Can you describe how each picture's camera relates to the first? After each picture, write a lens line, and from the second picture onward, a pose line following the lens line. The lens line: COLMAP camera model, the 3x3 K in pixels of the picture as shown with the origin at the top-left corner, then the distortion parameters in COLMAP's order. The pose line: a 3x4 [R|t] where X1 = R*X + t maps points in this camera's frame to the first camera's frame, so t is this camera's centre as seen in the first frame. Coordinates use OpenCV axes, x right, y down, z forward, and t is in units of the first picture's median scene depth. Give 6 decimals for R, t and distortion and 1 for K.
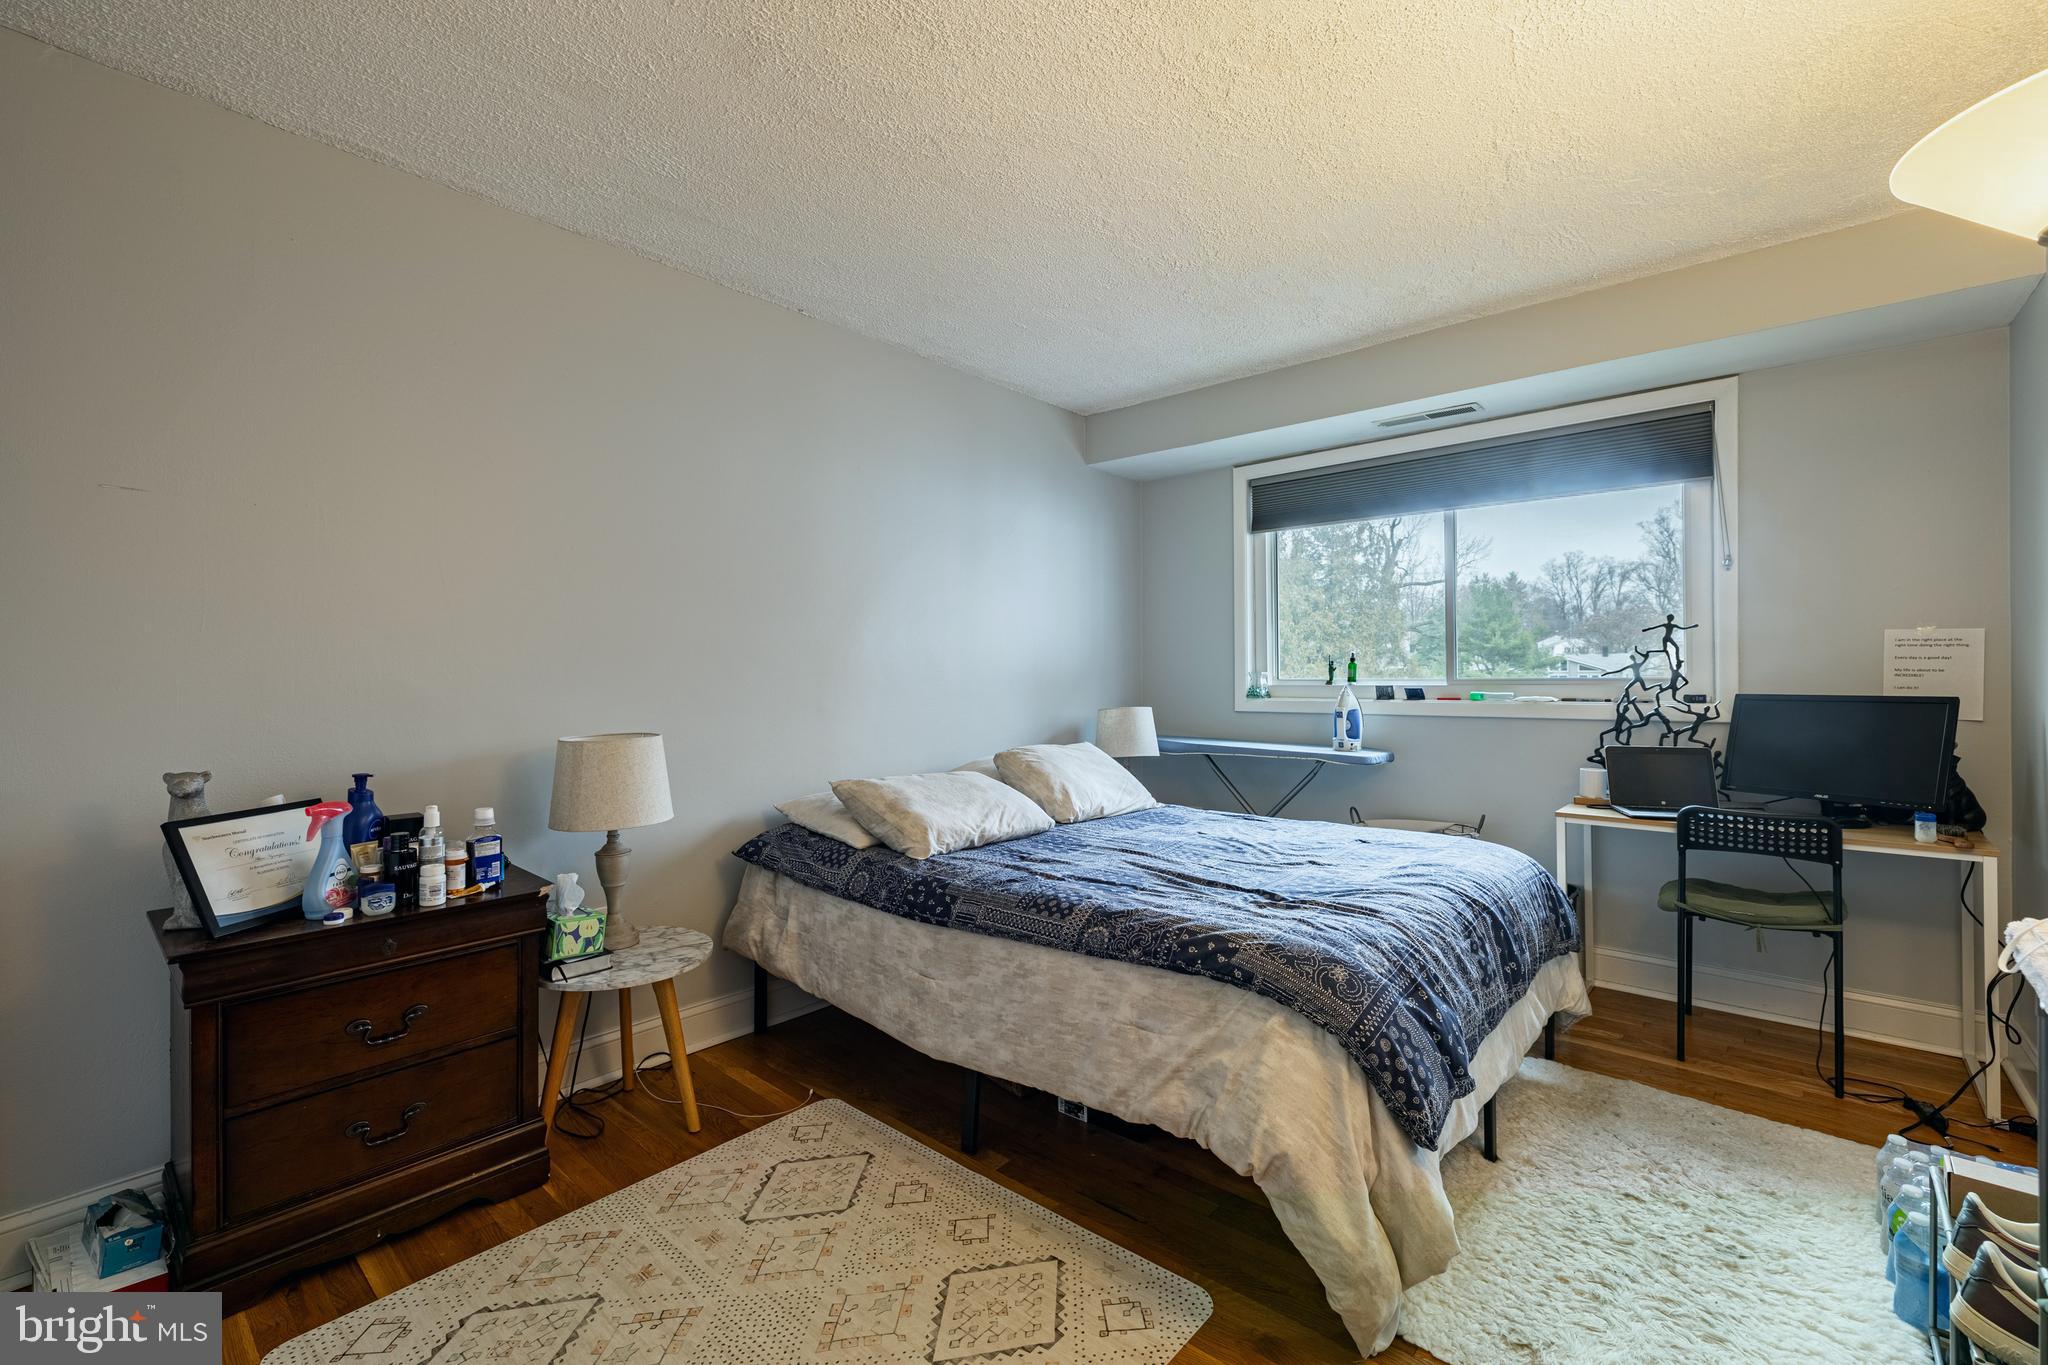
lens RADIAL K [[840.3, 0, 1018.9], [0, 840.3, 673.4], [0, 0, 1]] dist [-0.000630, 0.000225]
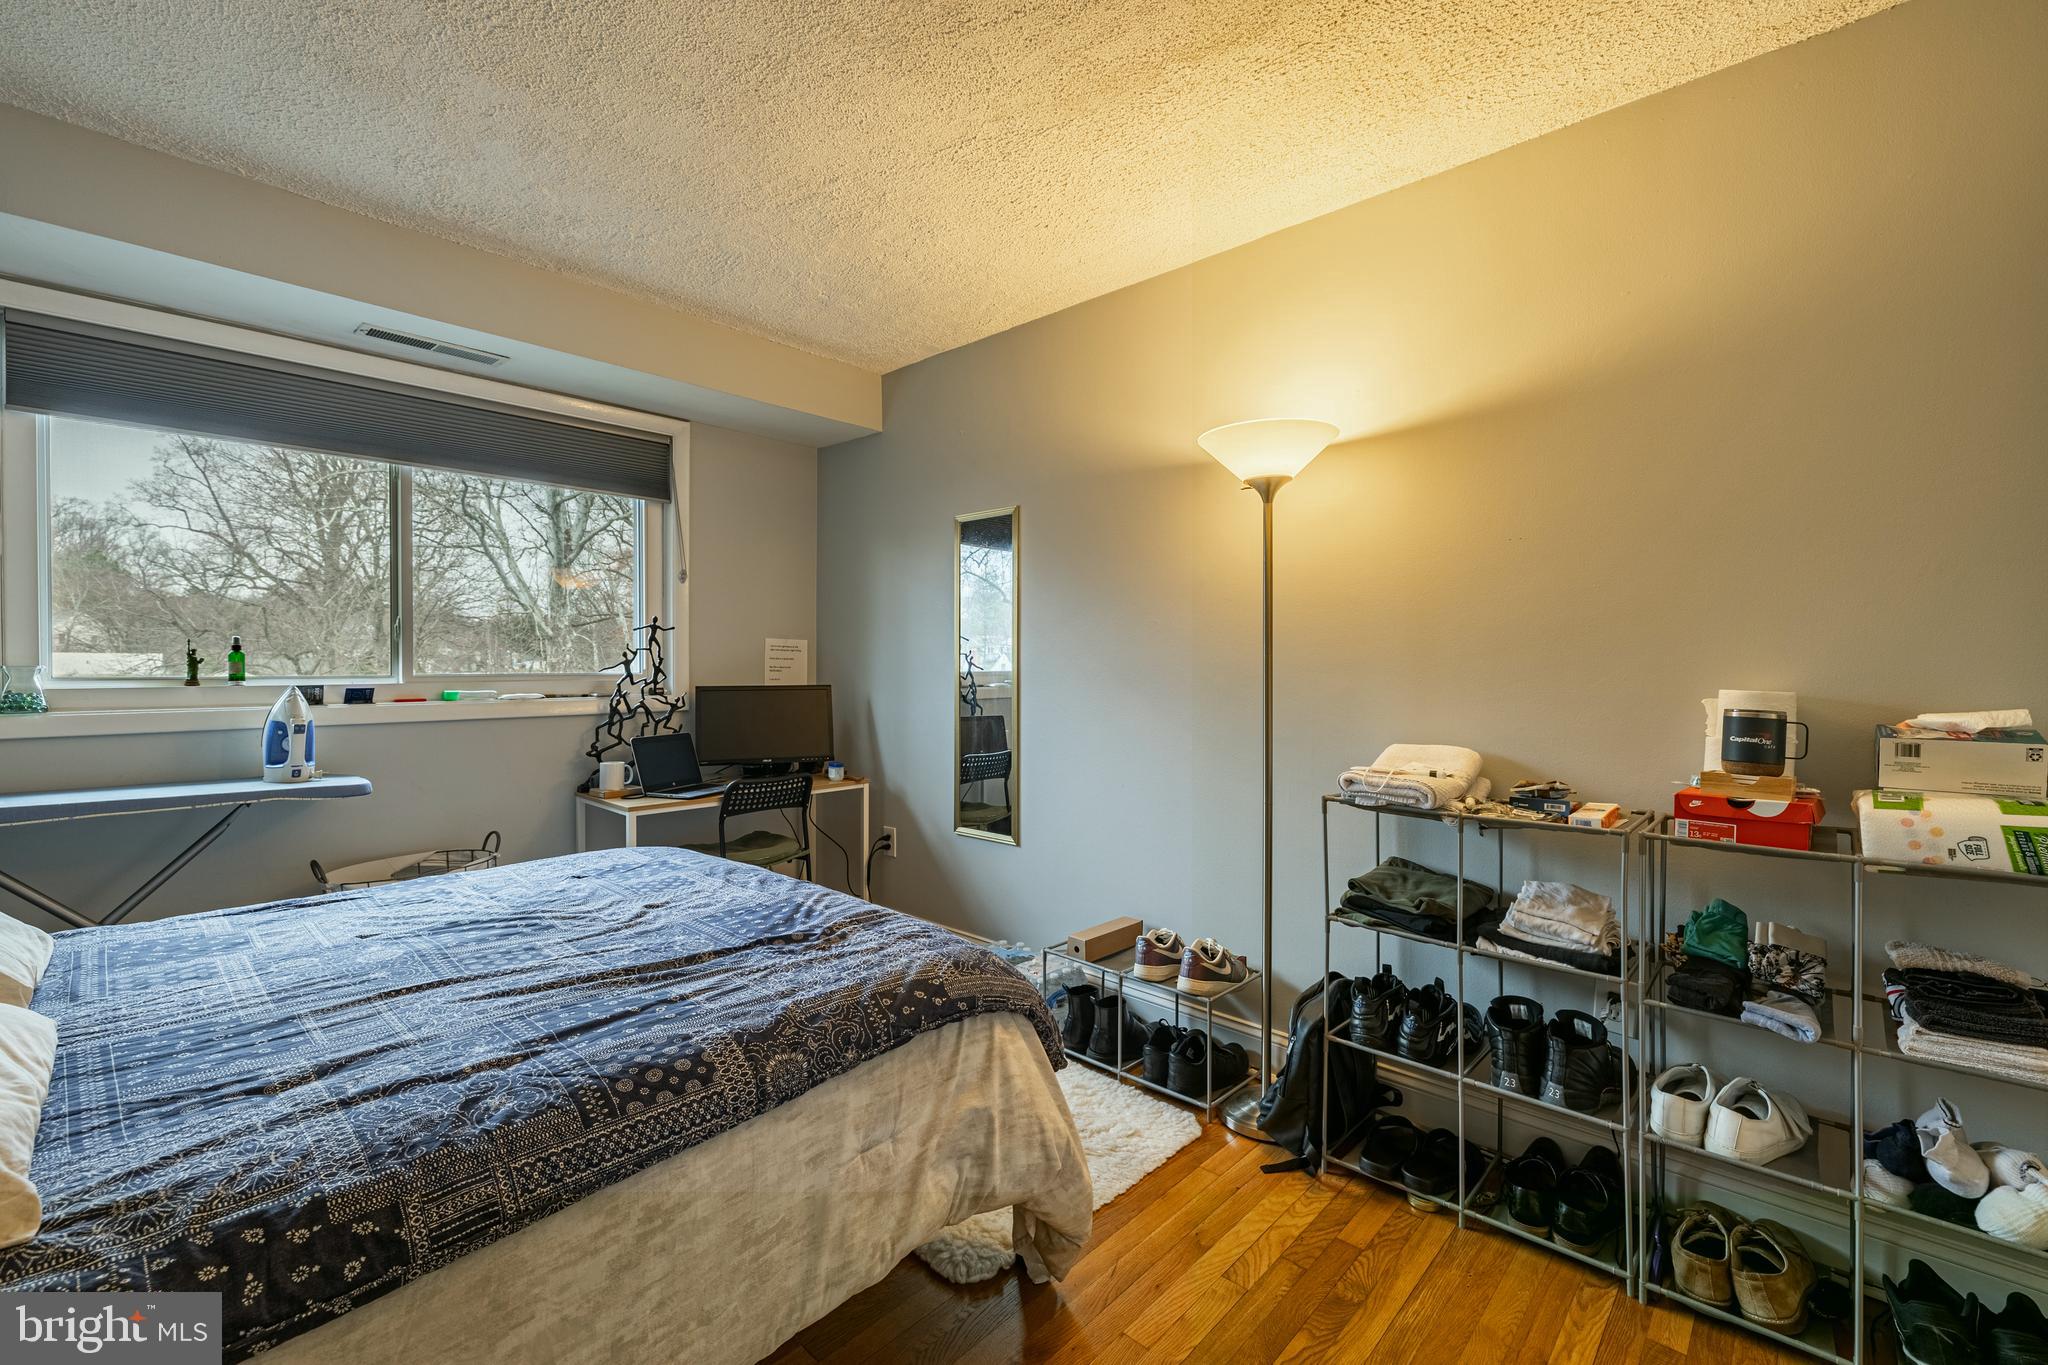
lens RADIAL K [[840.3, 0, 1020.0], [0, 840.3, 681.0], [0, 0, 1]] dist [-0.000630, 0.000225]
pose [[0.053339, -0.013468, 0.998486, -0.319512], [-0.002989, 0.999902, 0.013646, -0.001078], [-0.998572, -0.003712, 0.053294, 0.452802]]
